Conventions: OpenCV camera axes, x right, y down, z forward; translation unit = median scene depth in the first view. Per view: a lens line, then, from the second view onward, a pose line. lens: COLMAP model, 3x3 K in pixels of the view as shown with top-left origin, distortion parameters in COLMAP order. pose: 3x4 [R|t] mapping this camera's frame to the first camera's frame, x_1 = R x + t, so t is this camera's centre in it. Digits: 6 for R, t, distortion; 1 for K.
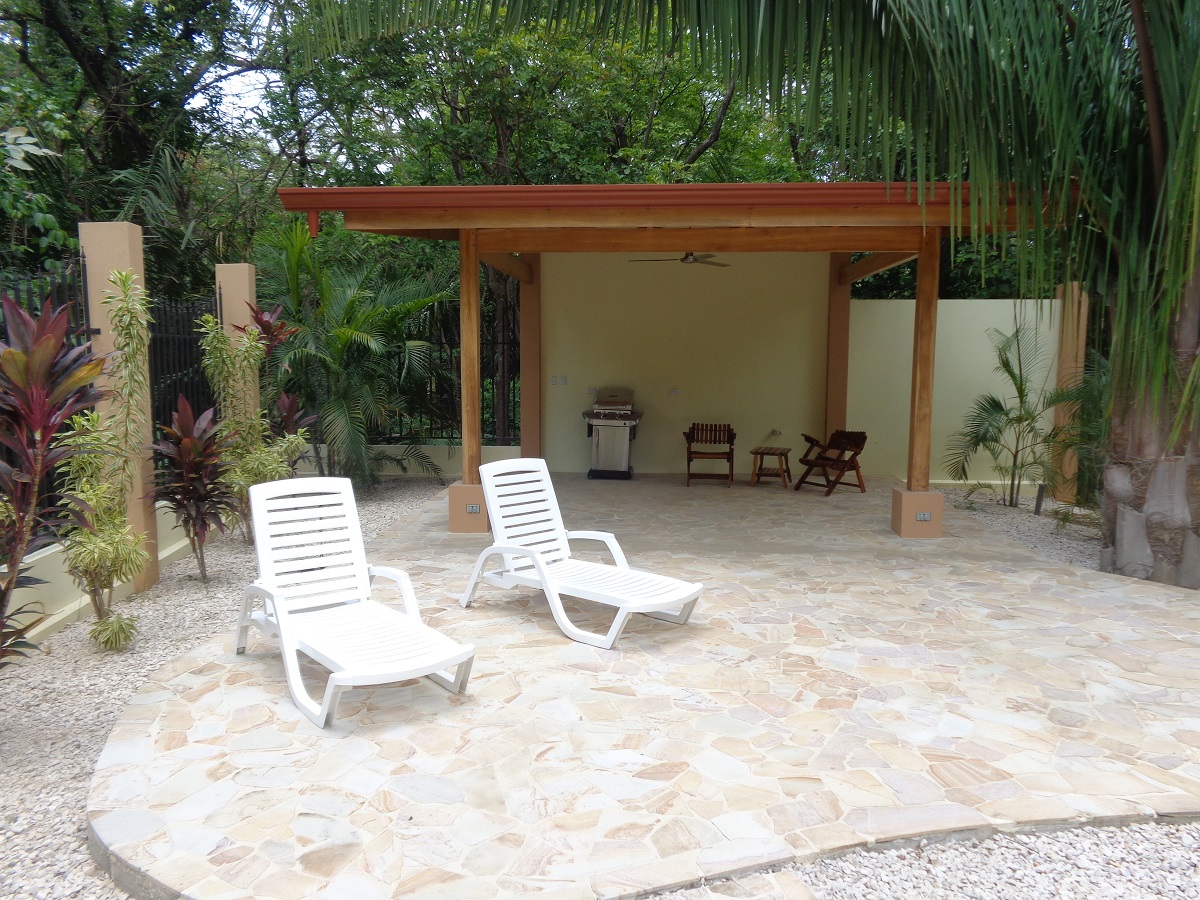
lens RADIAL K [[942.7, 0, 600.0], [0, 942.7, 450.0], [0, 0, 1]] dist [-0.007808, -0.001651]
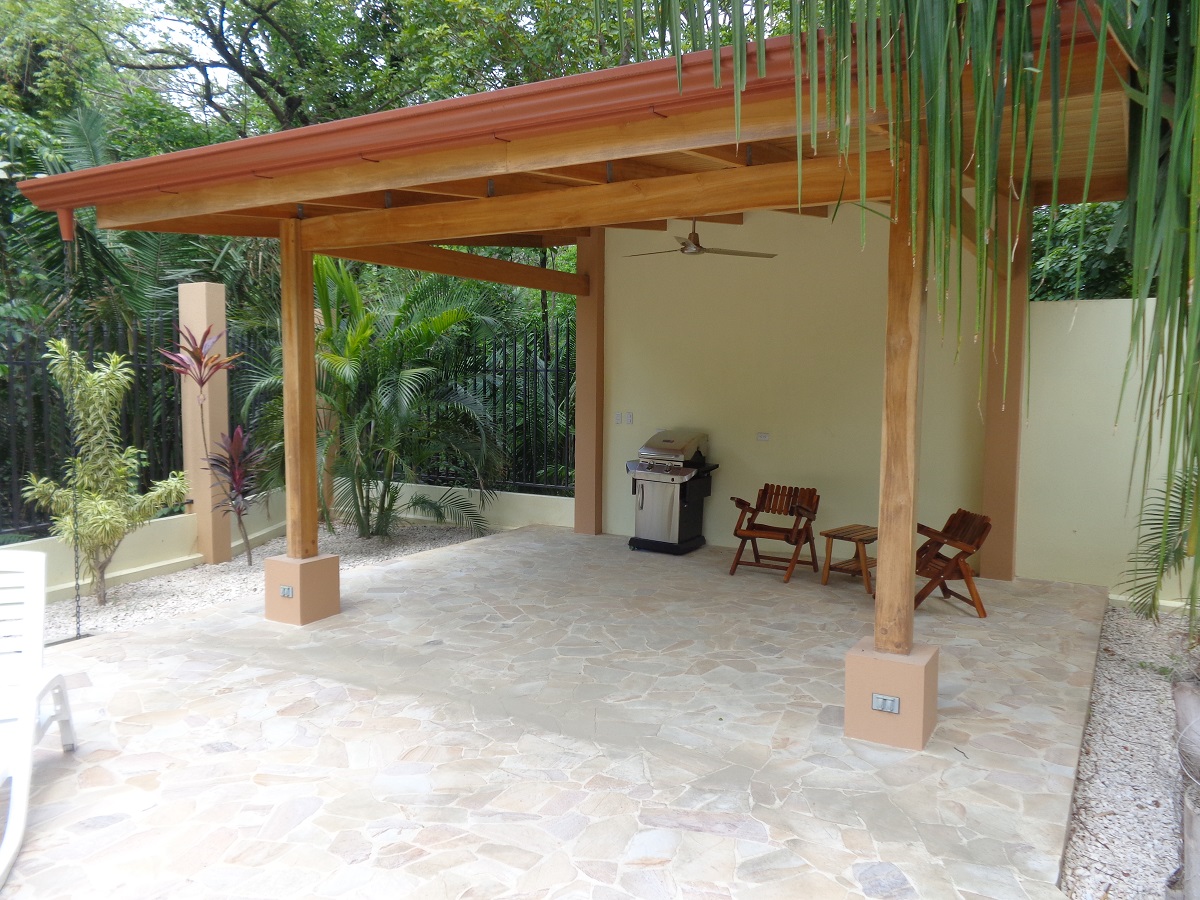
lens RADIAL K [[922.2, 0, 600.0], [0, 922.2, 450.0], [0, 0, 1]] dist [0.011655, 0.007741]
pose [[0.893339, 0.041123, -0.447498, 0.311117], [-0.051751, 0.998593, -0.011543, -0.040984], [0.446394, 0.033470, 0.894210, 0.336933]]
